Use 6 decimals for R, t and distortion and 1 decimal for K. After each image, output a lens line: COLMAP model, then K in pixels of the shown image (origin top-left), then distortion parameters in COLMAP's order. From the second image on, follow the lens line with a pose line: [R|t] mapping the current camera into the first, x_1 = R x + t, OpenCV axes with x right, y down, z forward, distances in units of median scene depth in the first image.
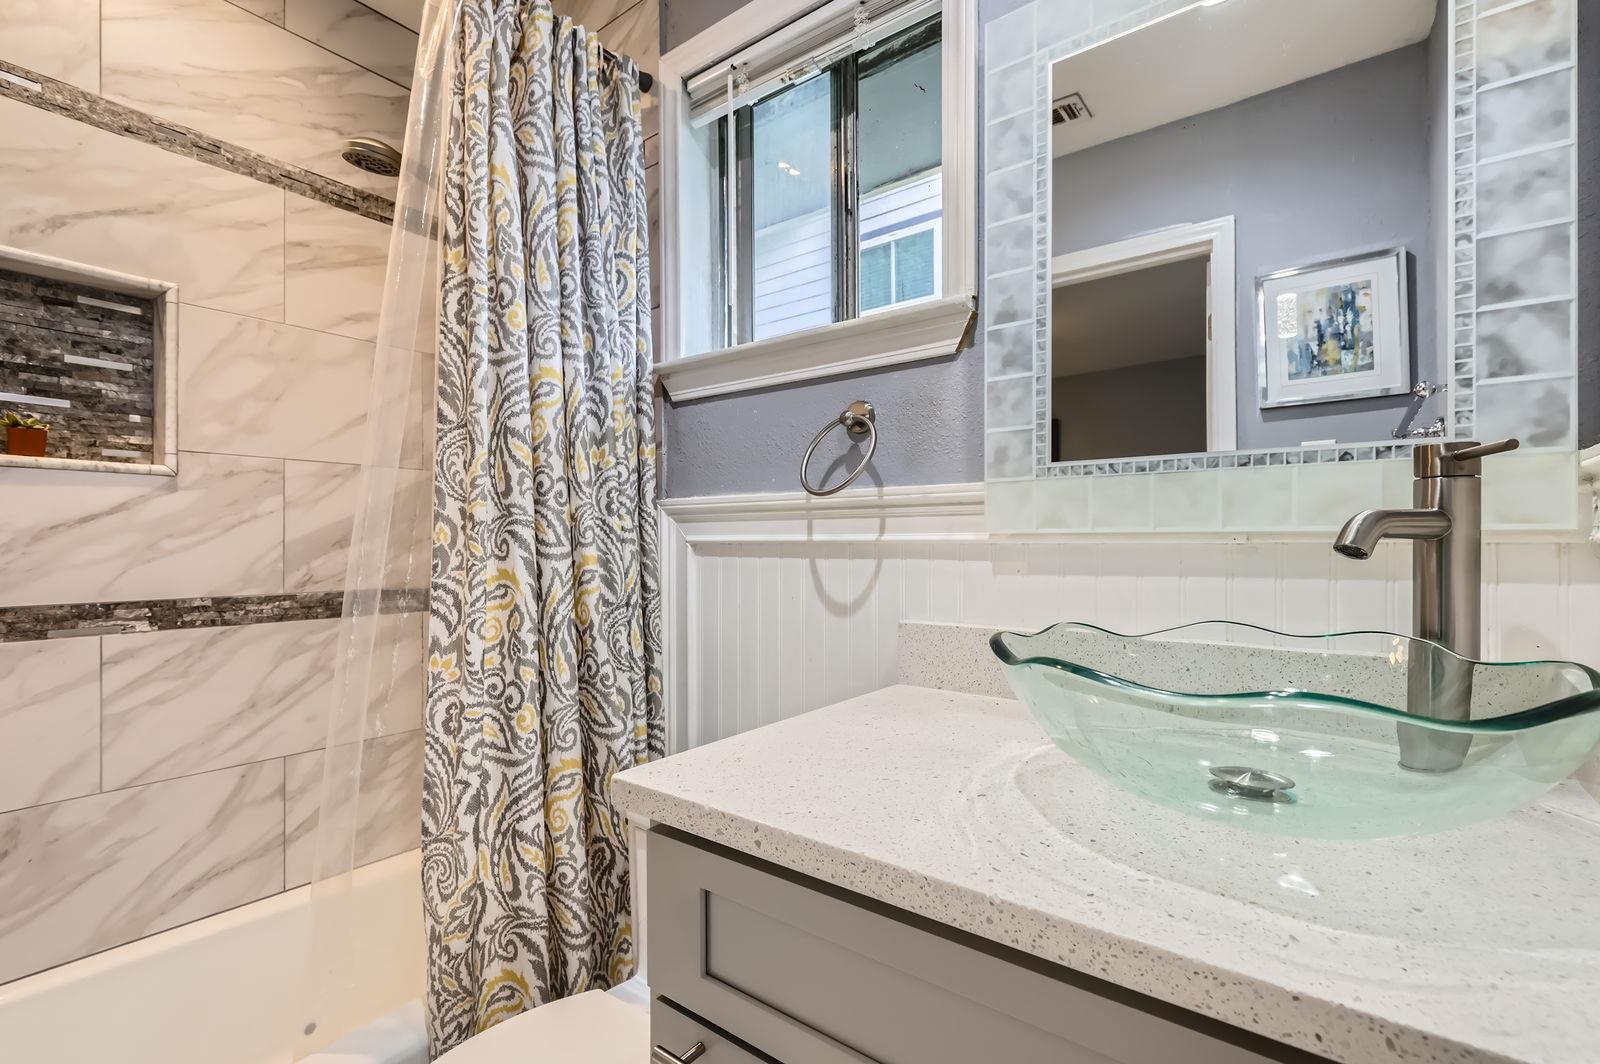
lens RADIAL K [[722.8, 0, 800.5], [0, 722.8, 541.3], [0, 0, 1]] dist [0.004976, -0.002148]
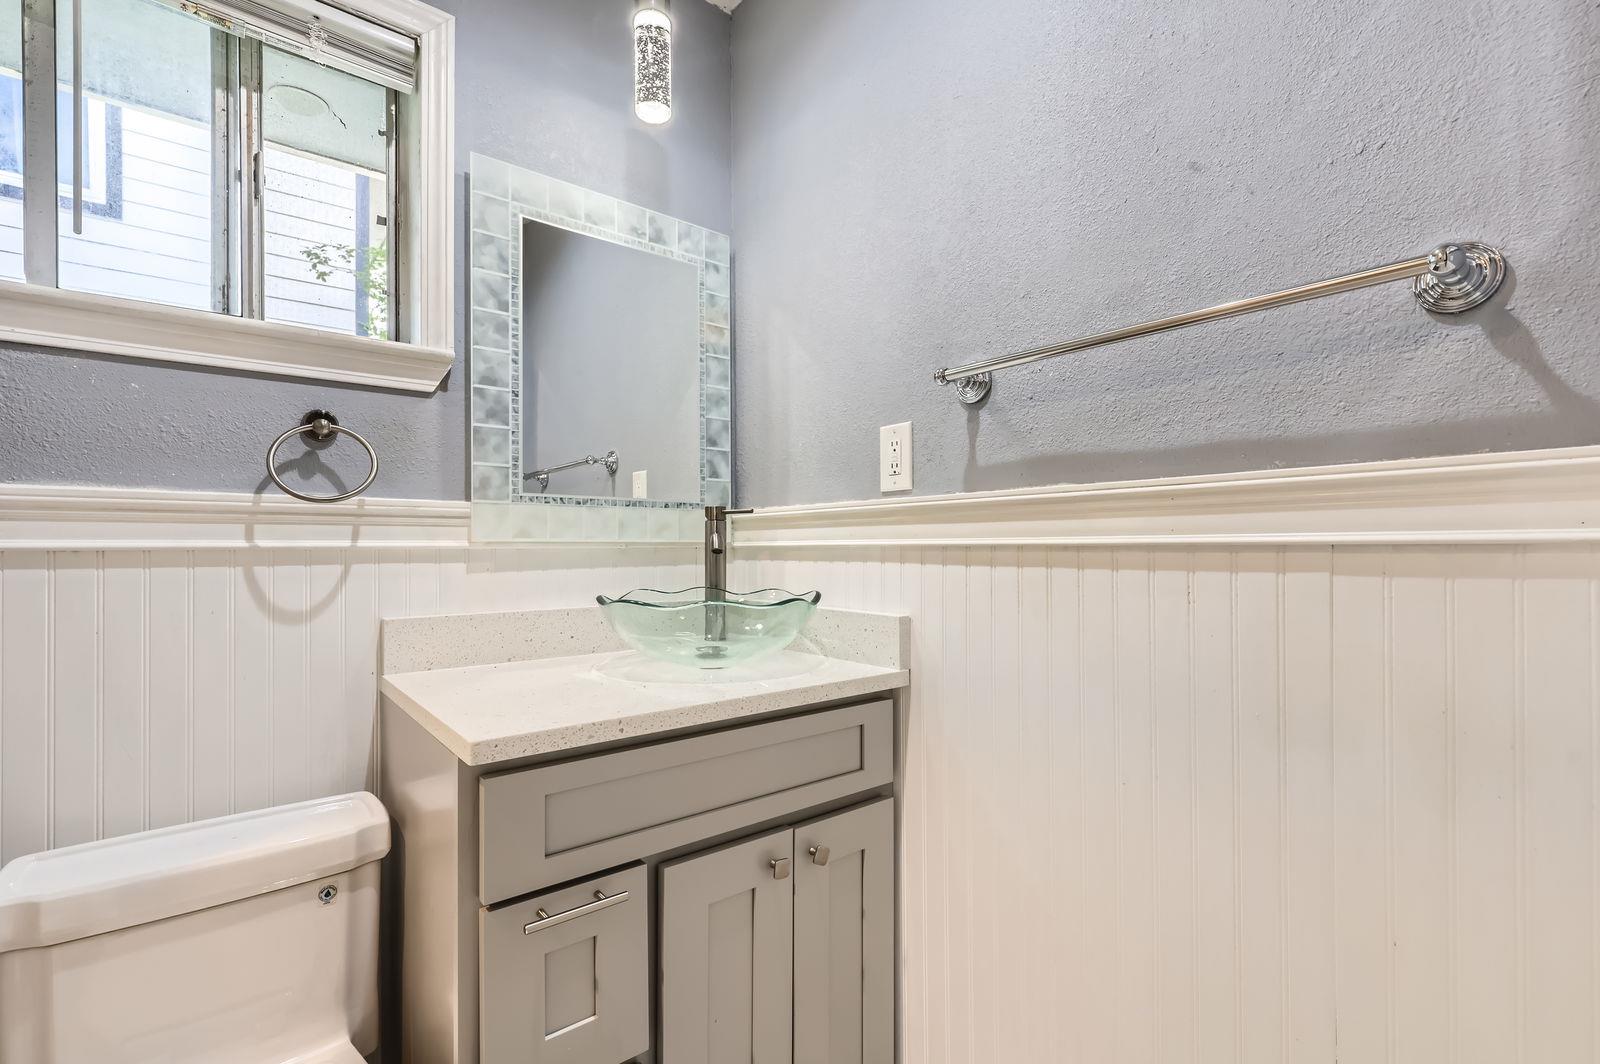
lens RADIAL K [[722.8, 0, 803.8], [0, 722.8, 539.7], [0, 0, 1]] dist [0.004976, -0.002148]
pose [[0.217846, 0.012166, 0.975907, -0.903882], [0.002785, 0.999910, -0.013087, 0.004623], [-0.975979, 0.005569, 0.217792, 0.136221]]
